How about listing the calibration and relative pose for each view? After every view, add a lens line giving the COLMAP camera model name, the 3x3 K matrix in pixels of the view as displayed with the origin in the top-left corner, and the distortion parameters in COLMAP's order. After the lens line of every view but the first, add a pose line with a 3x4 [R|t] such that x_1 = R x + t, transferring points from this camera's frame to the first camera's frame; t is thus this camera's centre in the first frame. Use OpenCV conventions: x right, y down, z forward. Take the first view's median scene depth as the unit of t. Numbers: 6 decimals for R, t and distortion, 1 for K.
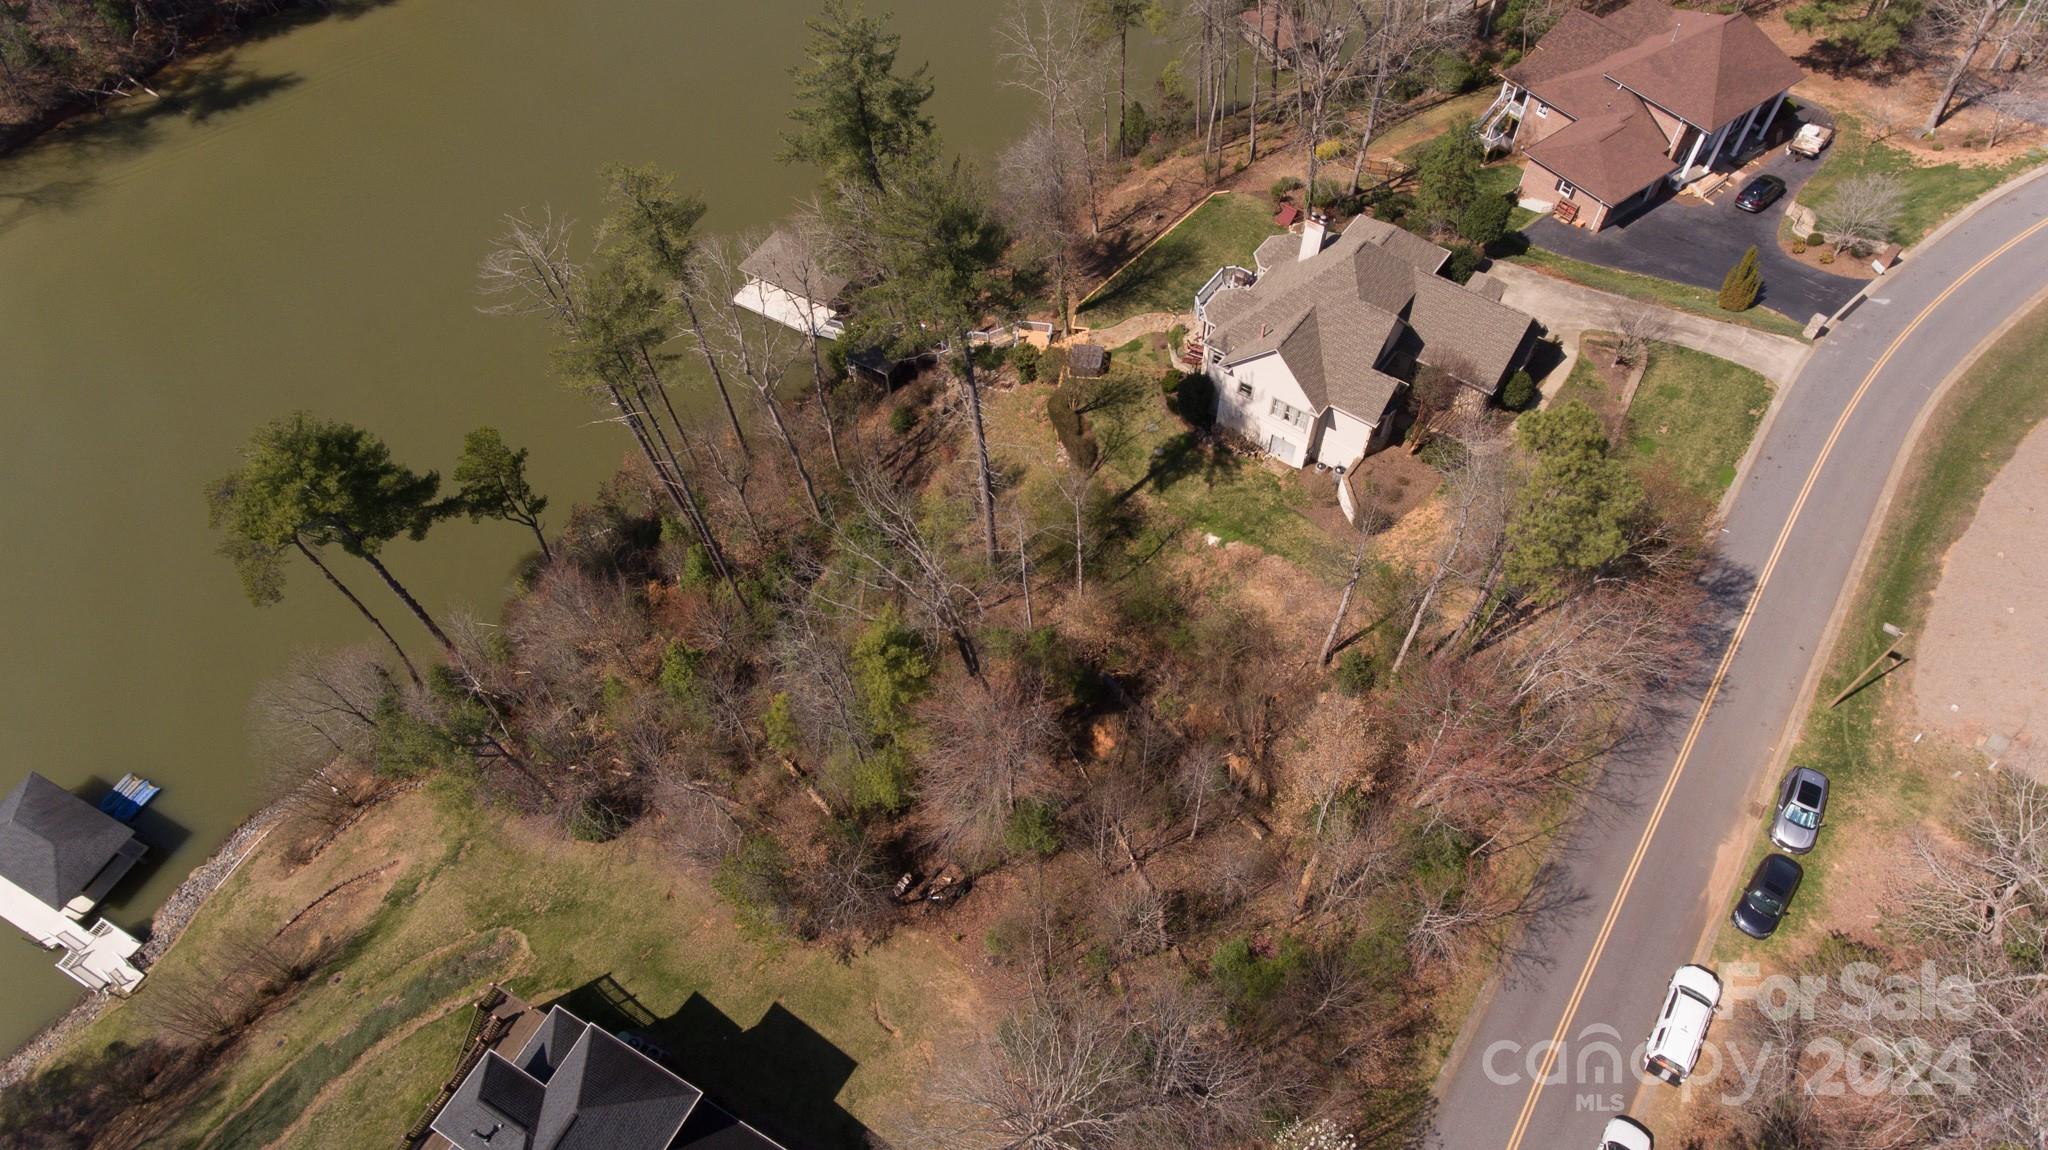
lens RADIAL K [[1205.5, 0, 1024.0], [0, 1205.5, 575.0], [0, 0, 1]] dist [-0.002113, -0.001330]
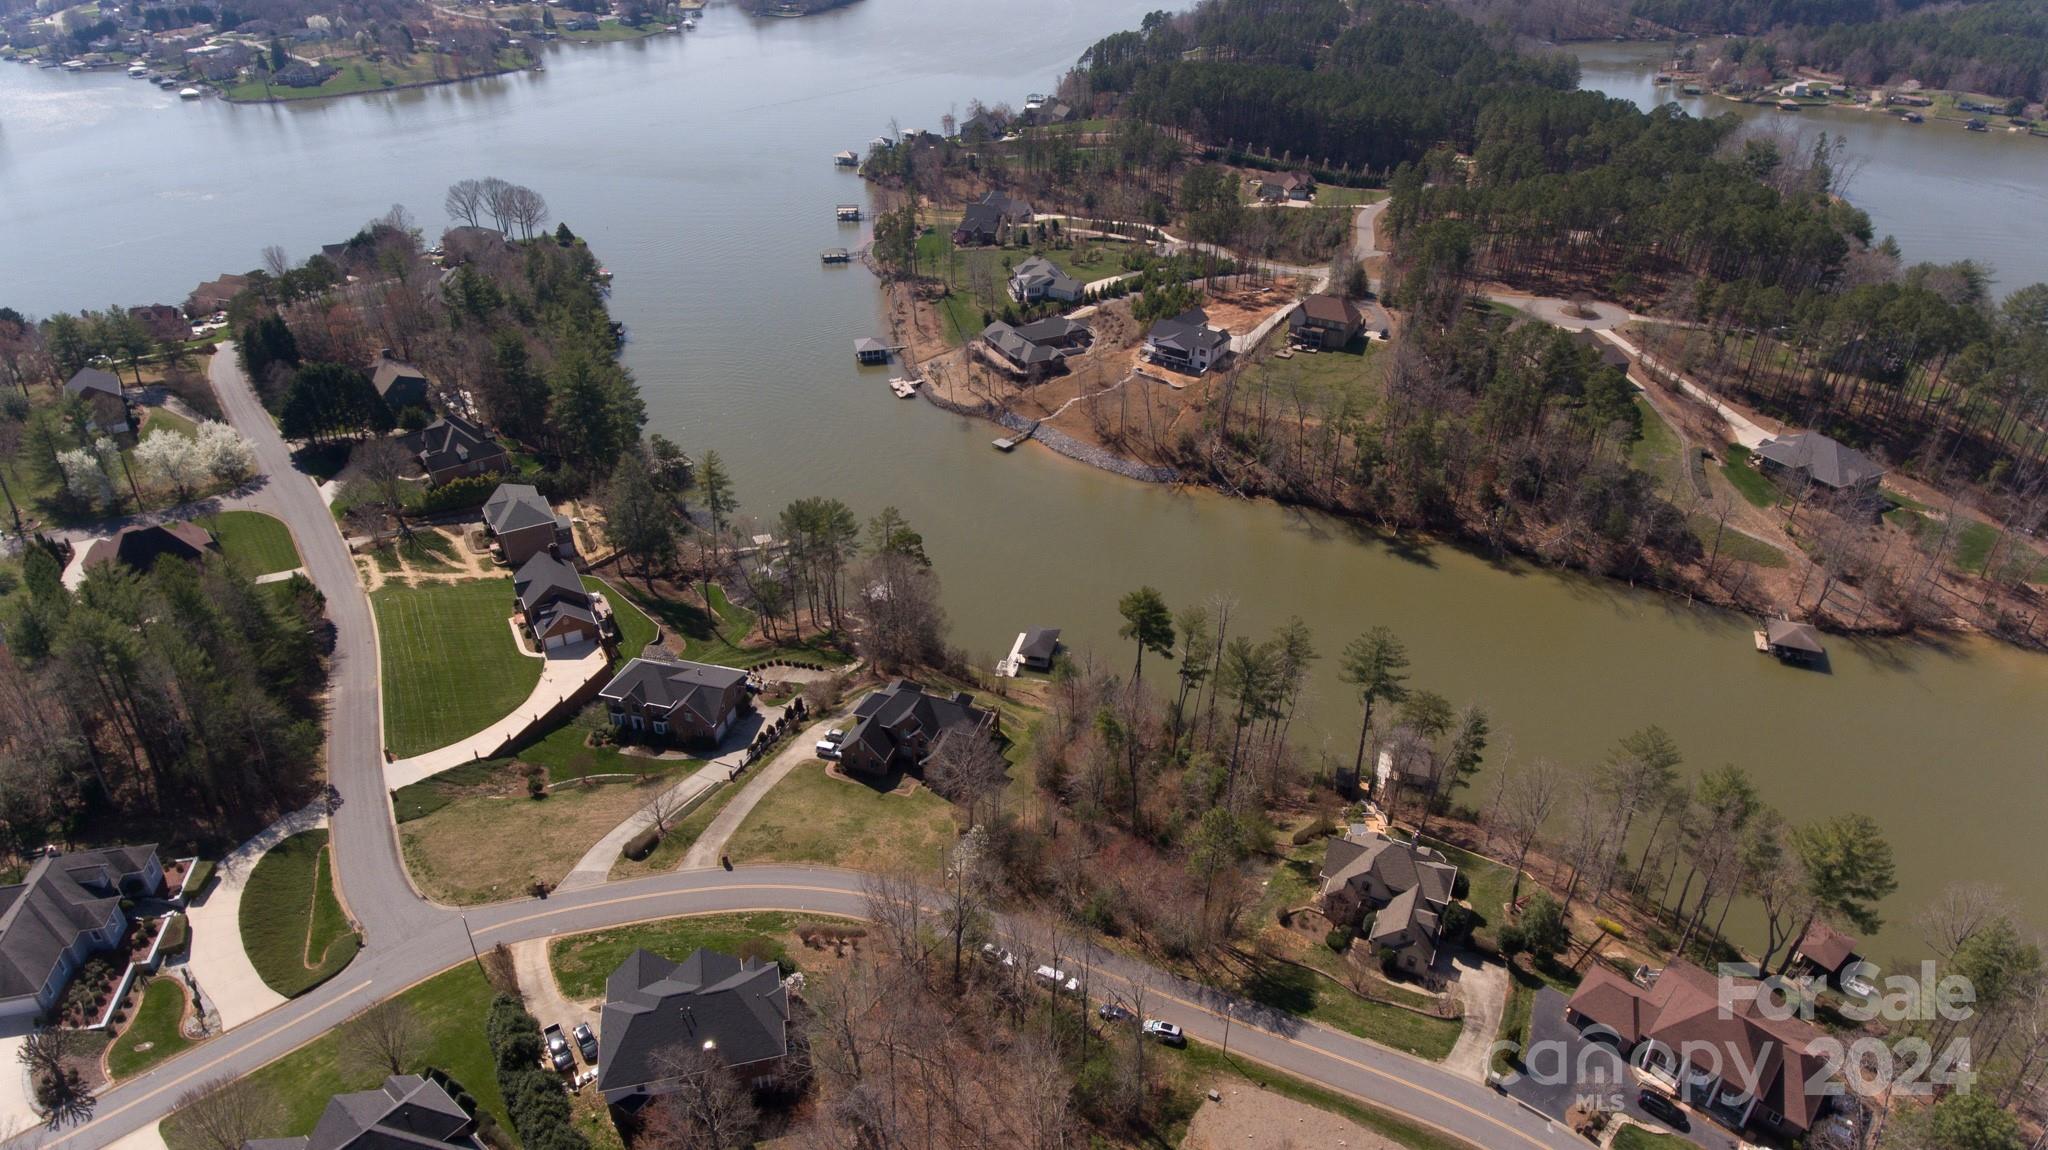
lens RADIAL K [[1205.5, 0, 1024.0], [0, 1205.5, 575.0], [0, 0, 1]] dist [-0.002113, -0.001330]
pose [[0.184758, 0.527908, -0.828962, 1.532730], [-0.810331, 0.559092, 0.175441, -0.357535], [0.556083, 0.639319, 0.531077, -0.678011]]
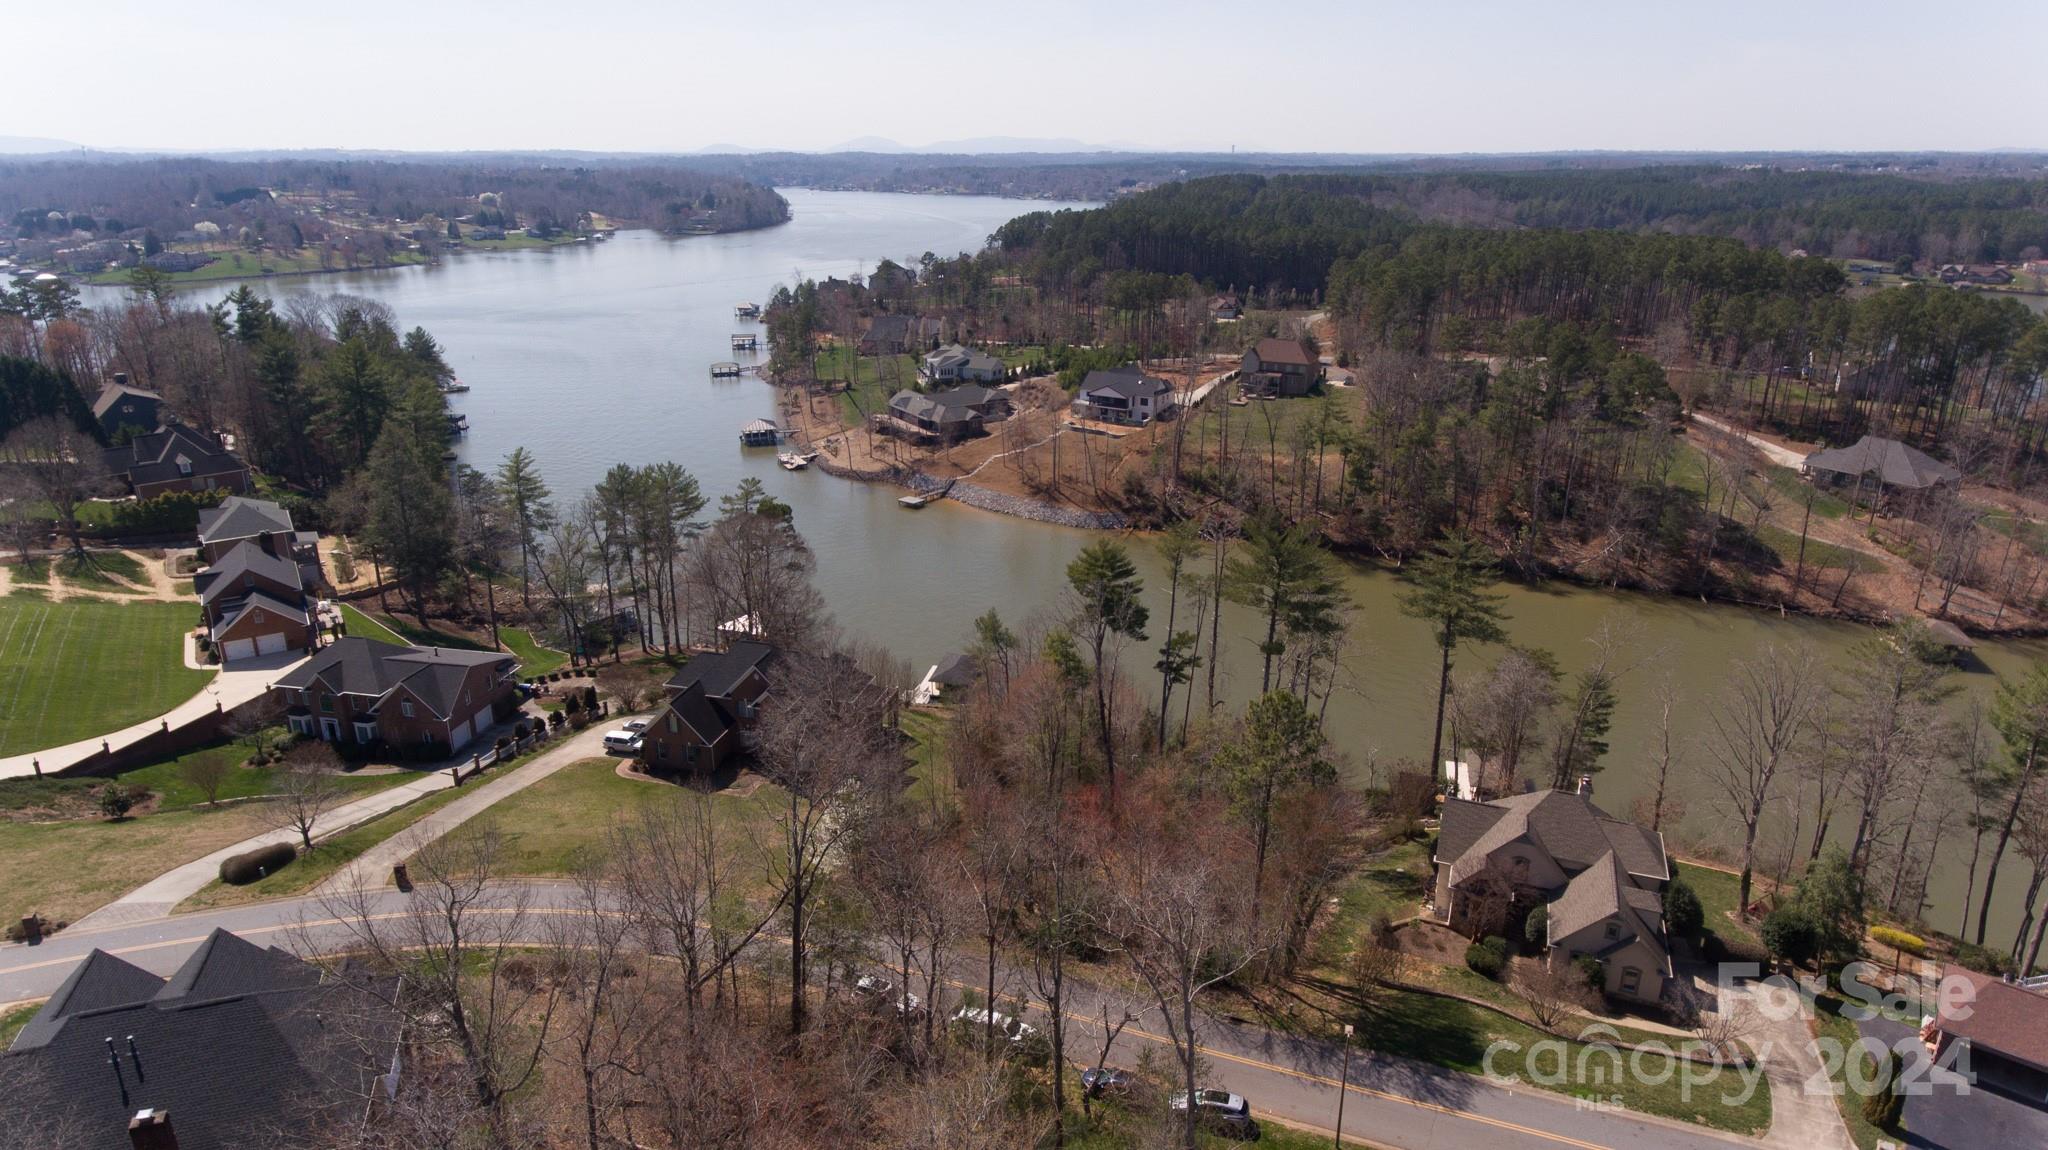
lens RADIAL K [[1205.5, 0, 1024.0], [0, 1205.5, 575.0], [0, 0, 1]] dist [-0.002113, -0.001330]
pose [[0.252644, 0.338948, -0.906248, 1.108722], [-0.797659, 0.603101, 0.003196, 0.019582], [0.547642, 0.722069, 0.422734, 0.045020]]
